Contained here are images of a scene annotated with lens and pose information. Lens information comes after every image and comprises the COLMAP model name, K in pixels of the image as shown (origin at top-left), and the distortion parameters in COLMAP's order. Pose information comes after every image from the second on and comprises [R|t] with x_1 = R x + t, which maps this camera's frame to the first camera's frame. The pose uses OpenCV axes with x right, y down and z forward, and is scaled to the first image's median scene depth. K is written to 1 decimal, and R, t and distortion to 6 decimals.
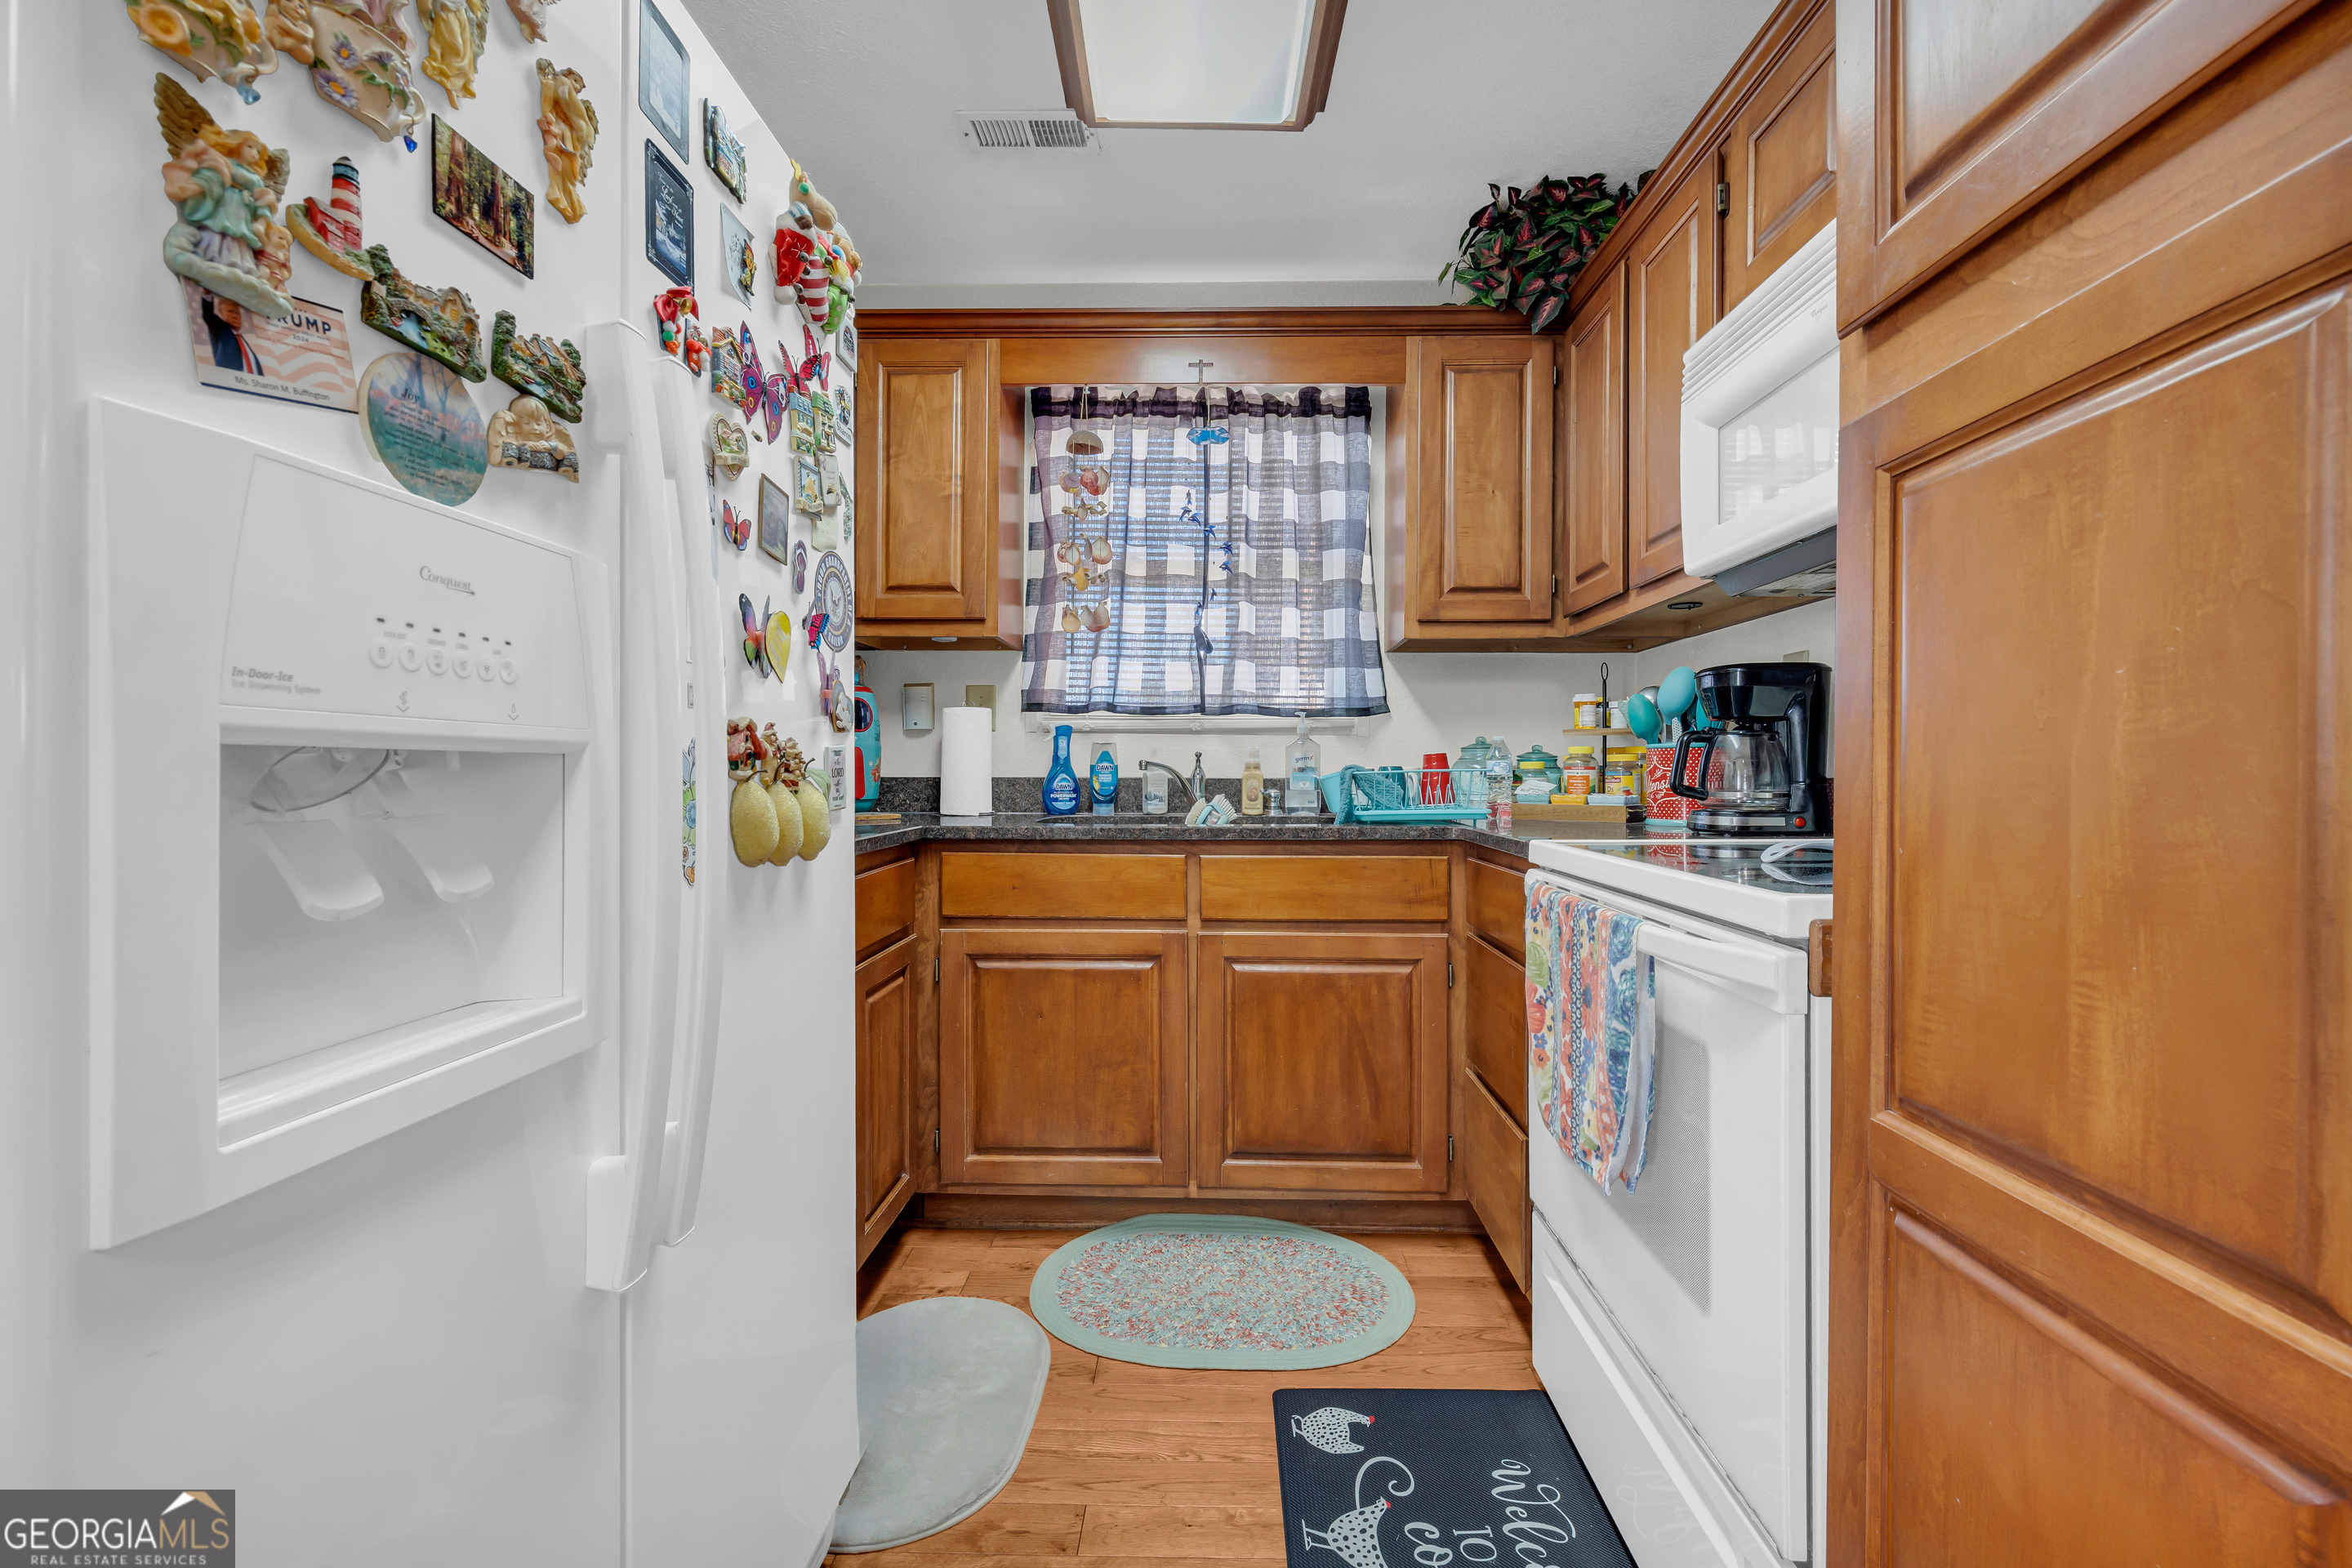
lens RADIAL K [[984.9, 0, 1180.9], [0, 984.9, 789.0], [0, 0, 1]] dist [-0.000301, 0.000859]
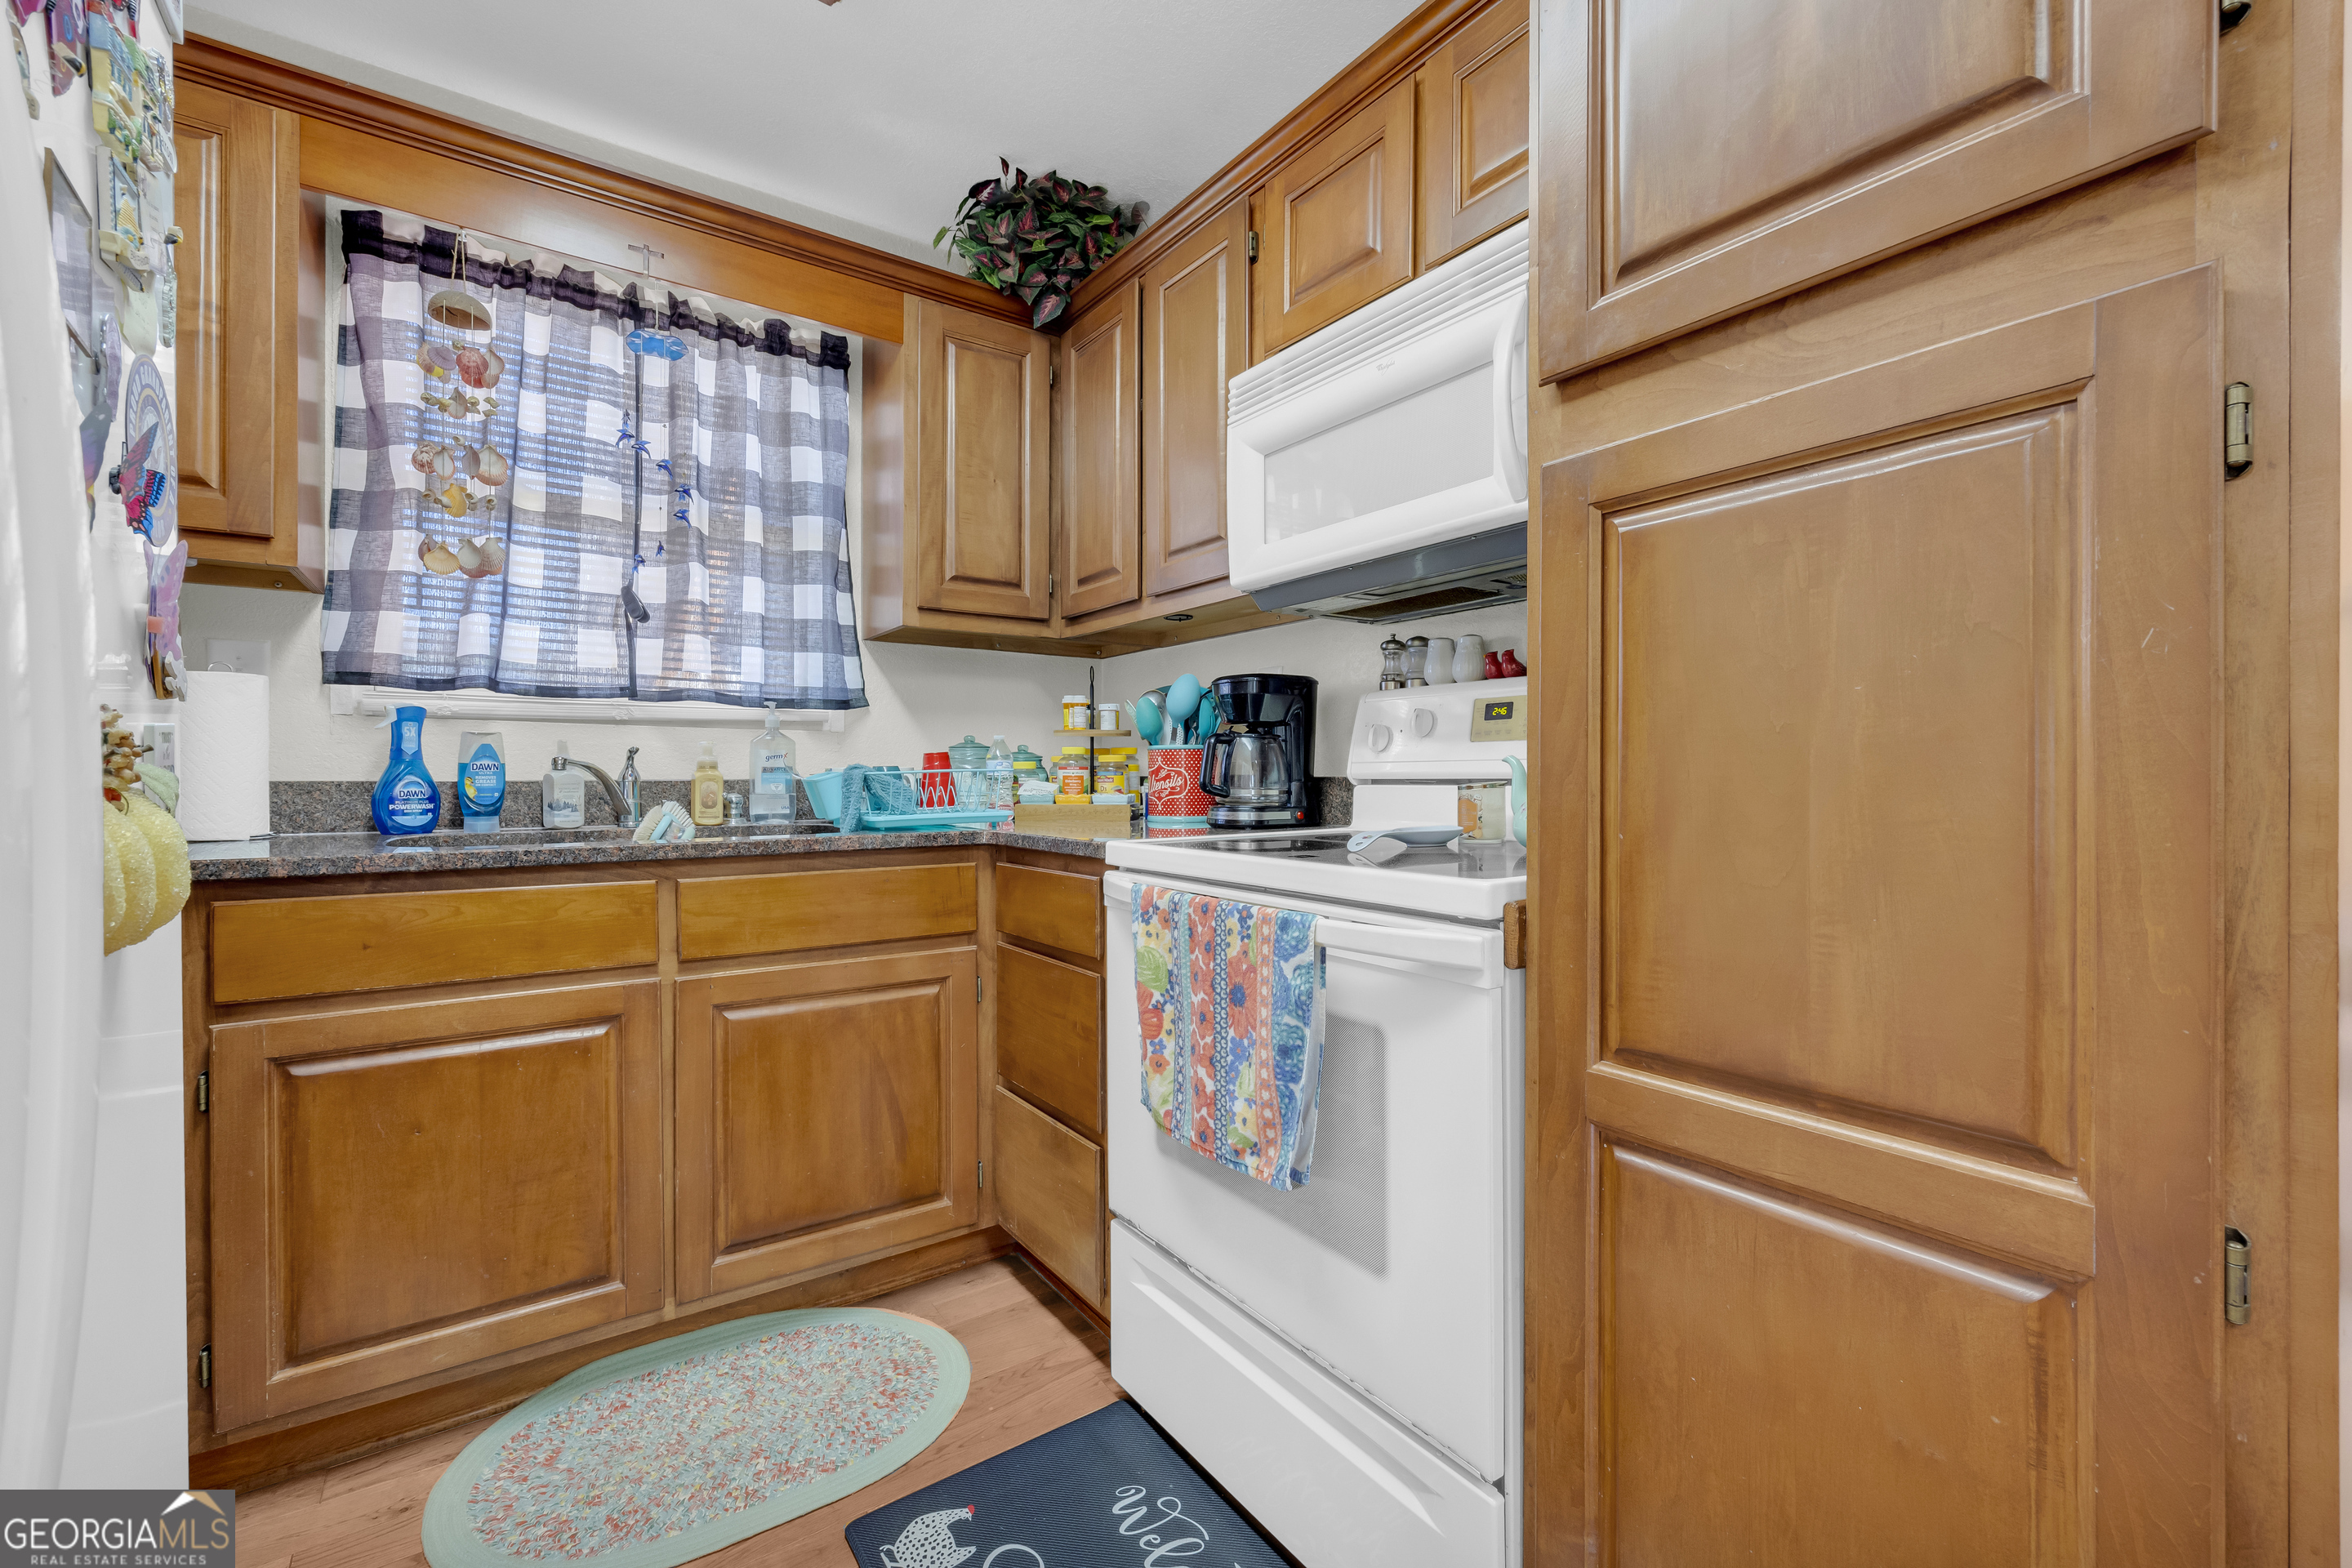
lens RADIAL K [[984.9, 0, 1180.9], [0, 984.9, 789.0], [0, 0, 1]] dist [-0.000301, 0.000859]
pose [[0.794802, -0.011057, 0.606768, -0.134412], [0.012346, 0.999922, 0.002050, -0.000634], [-0.606743, 0.005862, 0.794876, 0.136277]]
